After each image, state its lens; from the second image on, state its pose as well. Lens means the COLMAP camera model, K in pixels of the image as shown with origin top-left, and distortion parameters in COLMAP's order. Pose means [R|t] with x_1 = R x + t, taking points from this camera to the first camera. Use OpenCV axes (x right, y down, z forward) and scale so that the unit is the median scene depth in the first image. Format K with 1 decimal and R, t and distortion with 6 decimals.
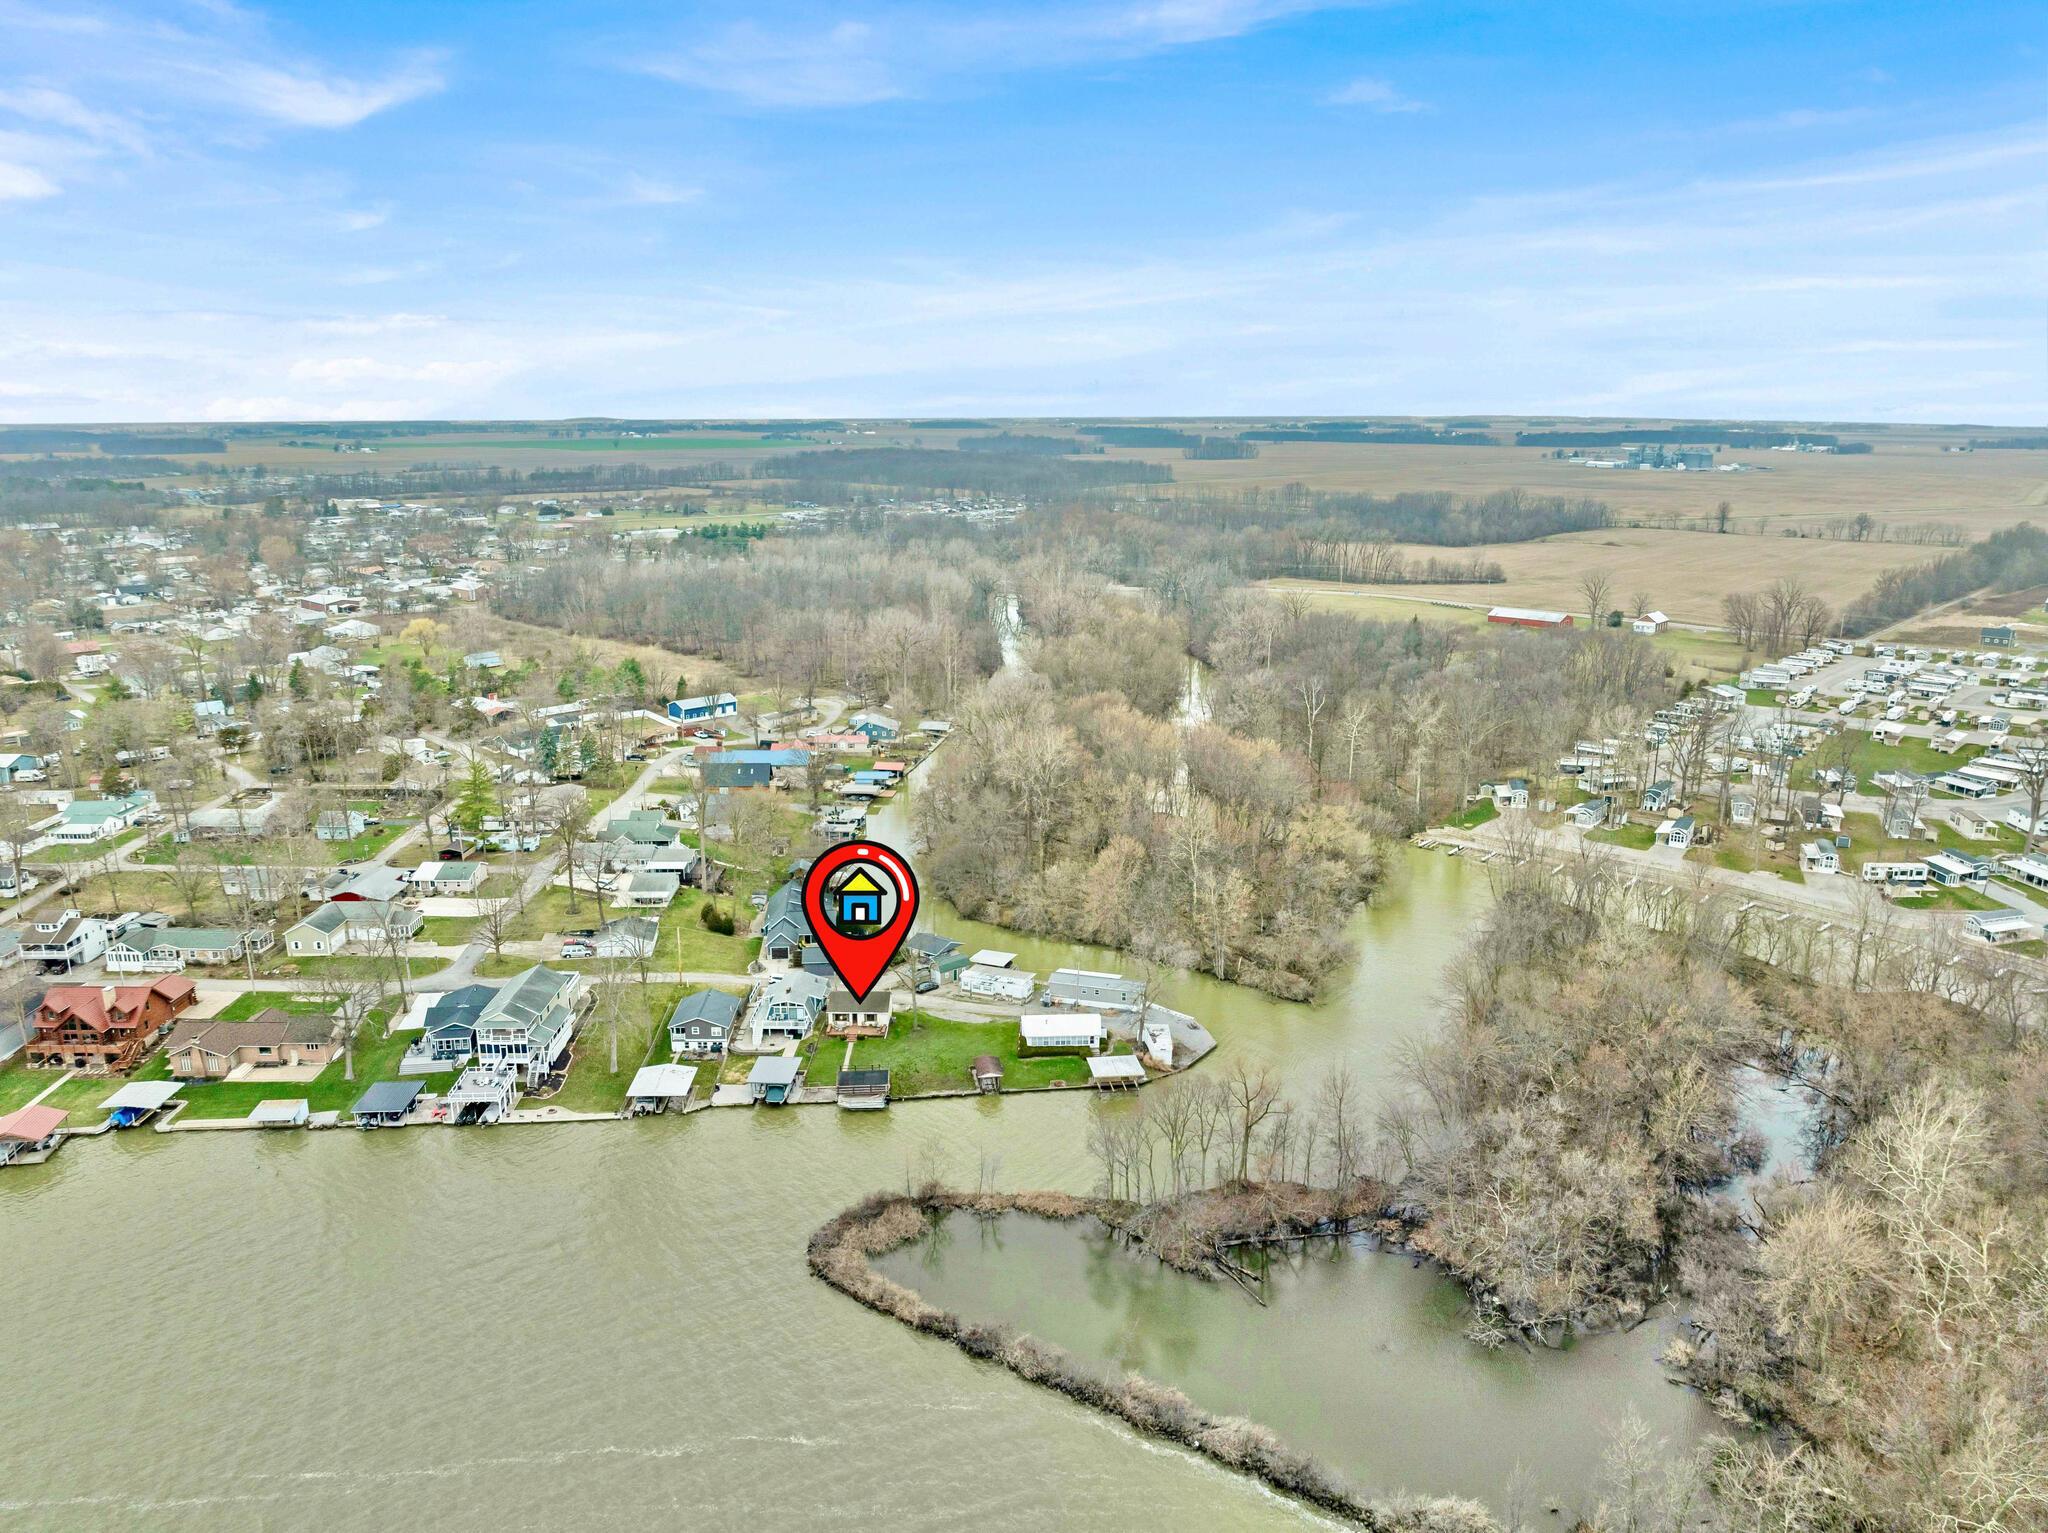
lens RADIAL K [[1437.4, 0, 1013.2], [0, 1437.4, 762.9], [0, 0, 1]] dist [-0.031885, -0.007461]
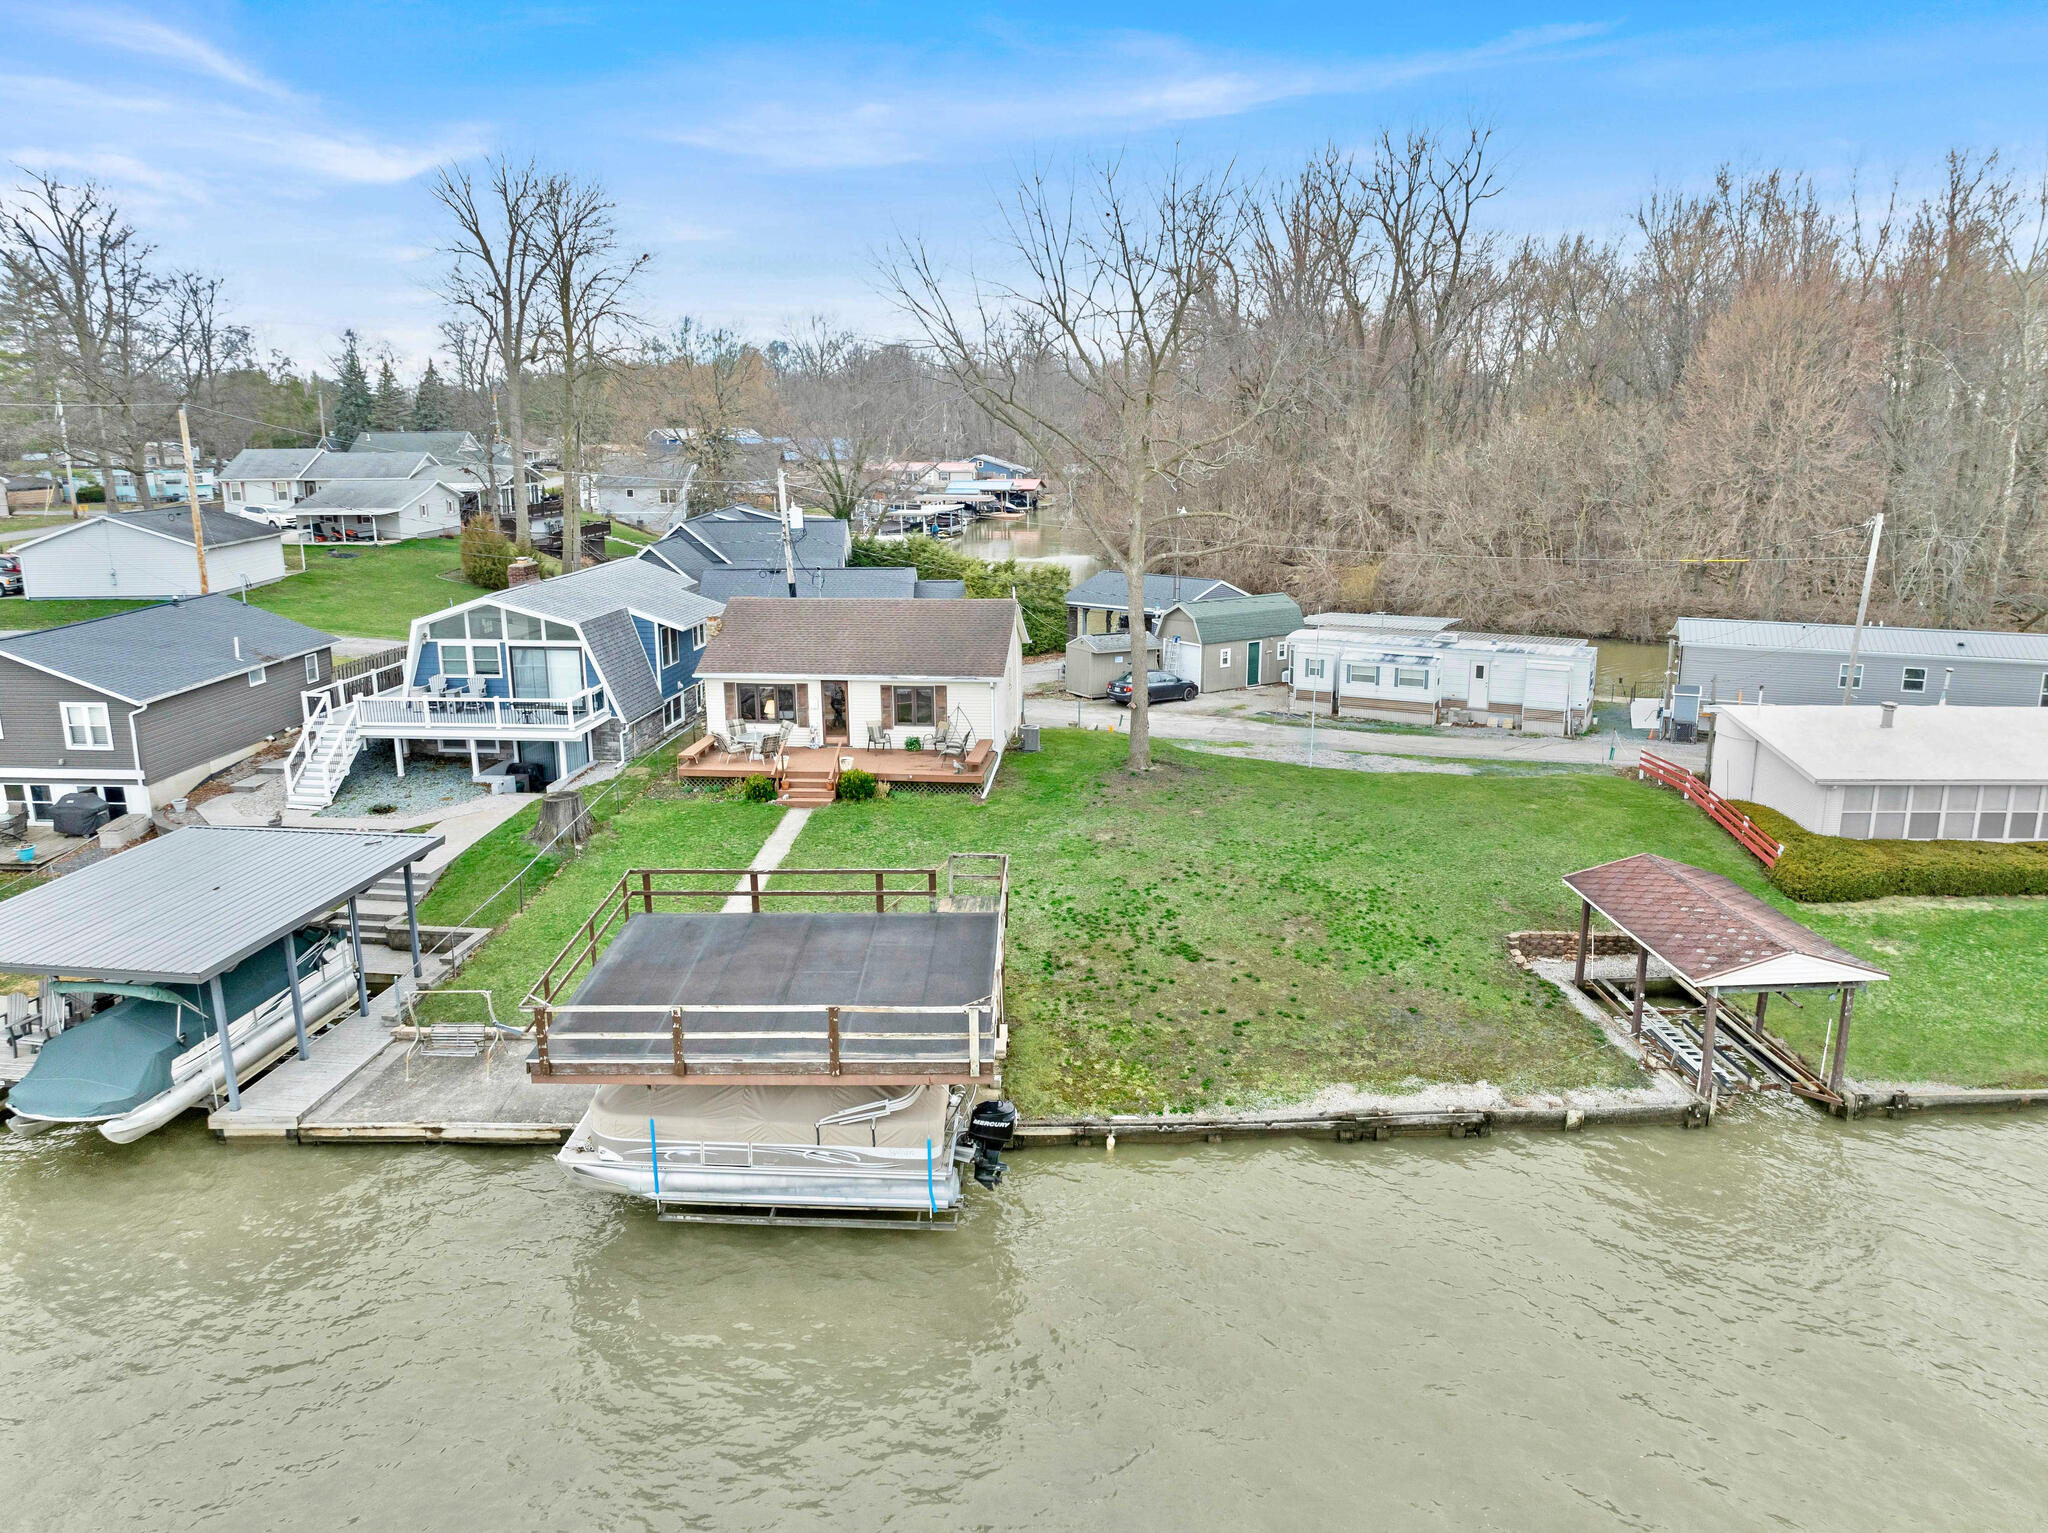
lens RADIAL K [[1445.9, 0, 1024.0], [0, 1445.9, 766.5], [0, 0, 1]] dist [-0.031961, -0.002372]
pose [[0.997228, 0.024936, -0.070102, -0.071705], [-0.025319, 0.999669, -0.004574, 0.190261], [0.069965, 0.006336, 0.997529, 0.819864]]
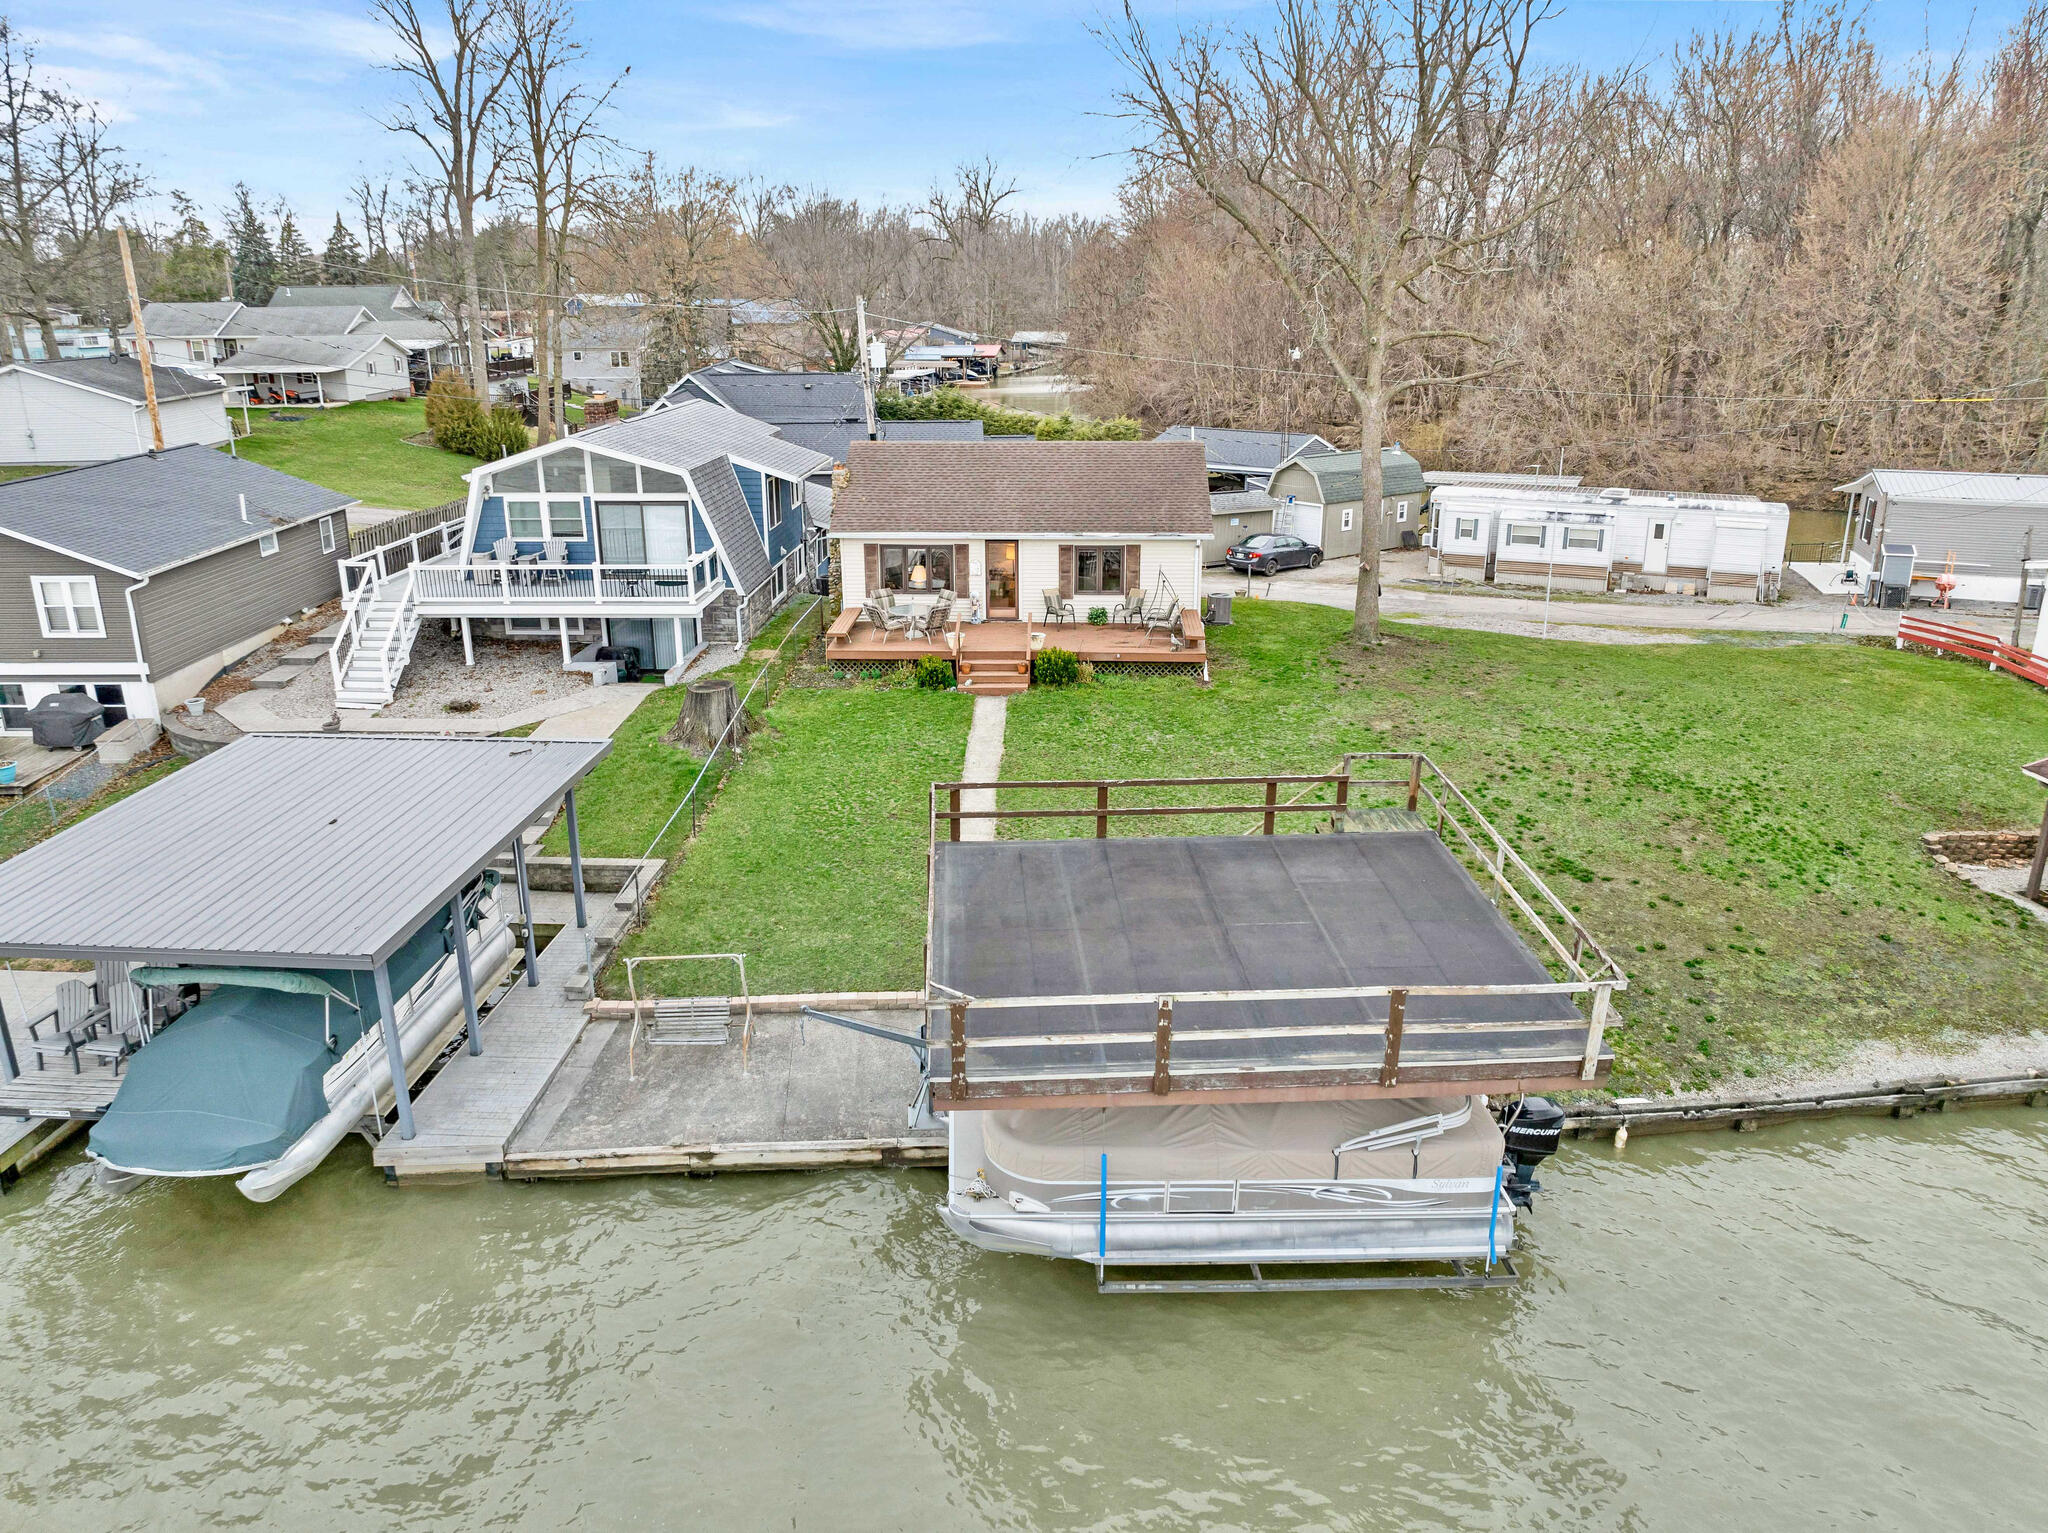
lens RADIAL K [[1437.4, 0, 1013.2], [0, 1437.4, 762.9], [0, 0, 1]] dist [-0.031885, -0.007461]
pose [[0.999916, 0.011262, -0.006375, -0.109724], [-0.010775, 0.997361, 0.071794, 0.191654], [0.007167, -0.071719, 0.997399, 0.853019]]
